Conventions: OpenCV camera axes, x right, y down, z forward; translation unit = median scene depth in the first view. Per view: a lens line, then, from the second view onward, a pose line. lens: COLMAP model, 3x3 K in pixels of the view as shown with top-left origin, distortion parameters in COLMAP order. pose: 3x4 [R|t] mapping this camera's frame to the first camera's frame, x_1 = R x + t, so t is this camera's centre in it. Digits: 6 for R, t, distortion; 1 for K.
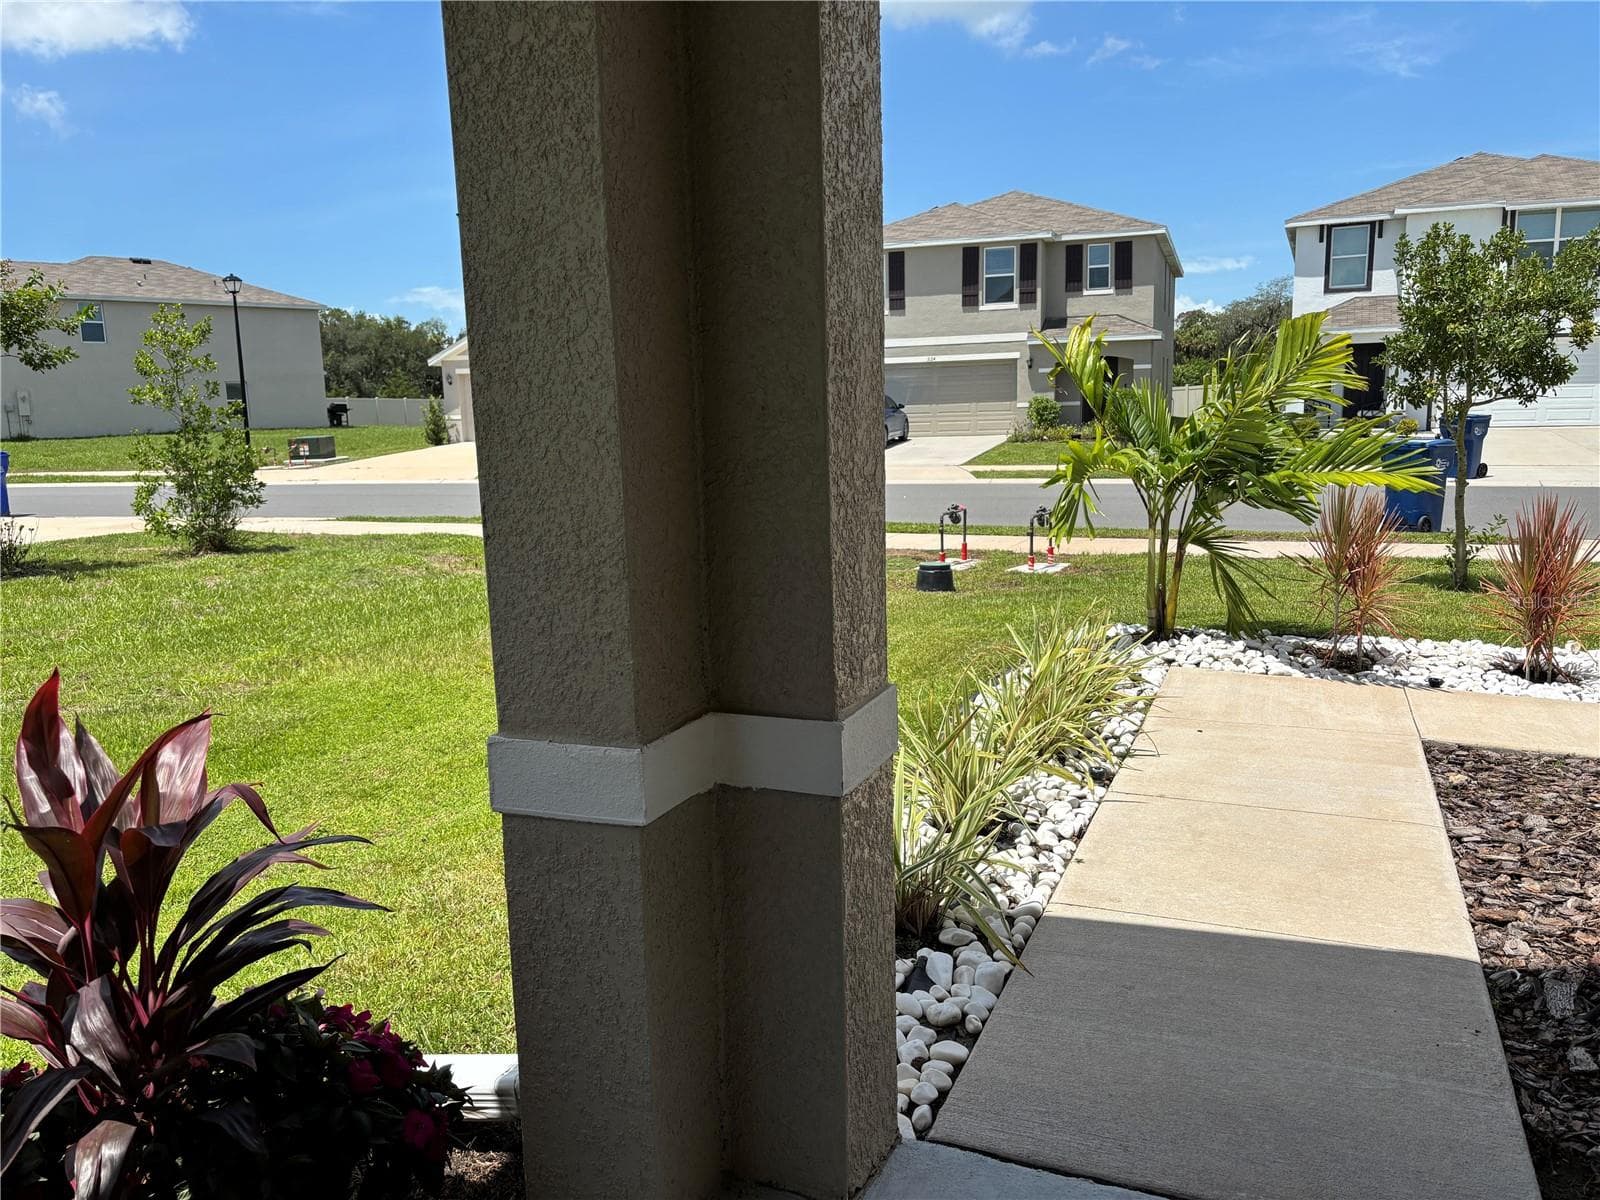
lens RADIAL K [[1217.2, 0, 800.0], [0, 1217.2, 600.0], [0, 0, 1]] dist [-0.006369, 0.000346]
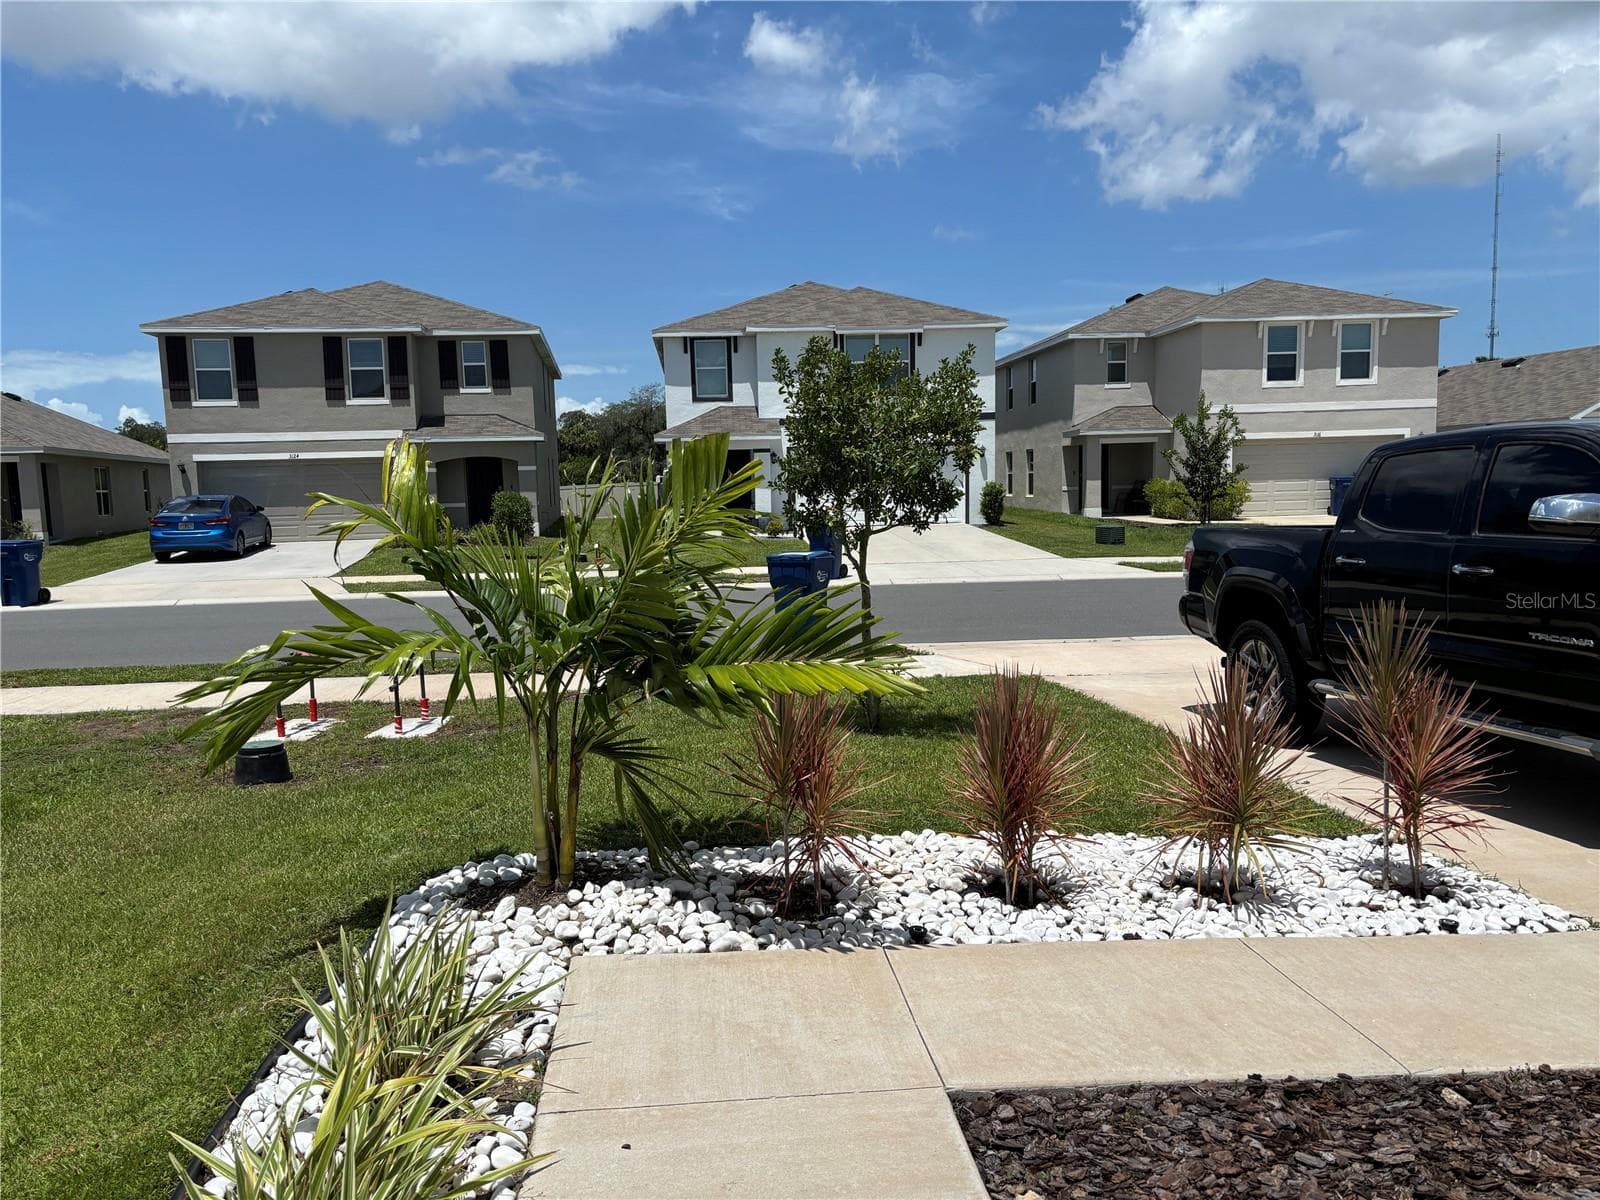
lens RADIAL K [[1084.4, 0, 798.6], [0, 1084.4, 612.3], [0, 0, 1]] dist [0.138419, -0.340550]
pose [[0.875697, -0.058664, 0.479284, 0.043393], [0.081042, 0.996368, -0.026116, -0.035406], [-0.476011, 0.061712, 0.877271, 0.127812]]
